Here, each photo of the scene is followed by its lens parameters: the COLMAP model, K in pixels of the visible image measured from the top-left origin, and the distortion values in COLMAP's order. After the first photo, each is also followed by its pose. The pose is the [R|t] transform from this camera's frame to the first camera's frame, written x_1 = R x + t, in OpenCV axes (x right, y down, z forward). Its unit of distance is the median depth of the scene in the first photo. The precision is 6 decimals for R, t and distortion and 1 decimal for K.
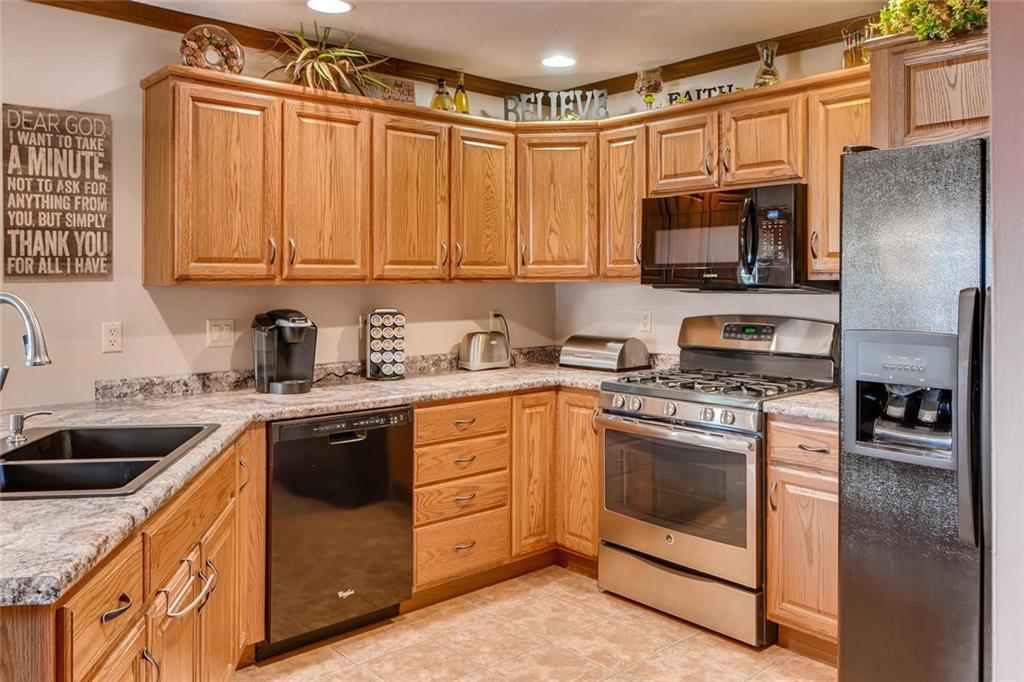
lens RADIAL K [[782.8, 0, 511.3], [0, 782.8, 283.8], [0, 0, 1]] dist [-0.000123, 0.000410]
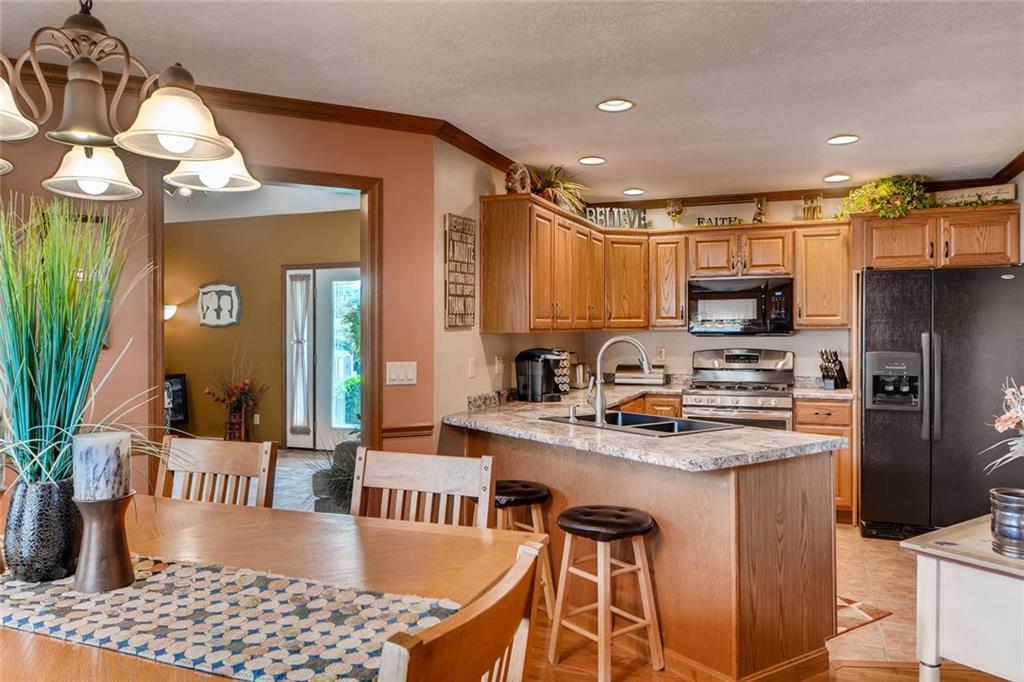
lens RADIAL K [[768.1, 0, 490.9], [0, 768.1, 338.3], [0, 0, 1]] dist [0.000945, -0.000224]
pose [[0.895875, -0.006017, 0.444266, -0.948999], [0.002691, 0.999963, 0.008117, 0.000419], [-0.444298, -0.006076, 0.895858, -0.288330]]
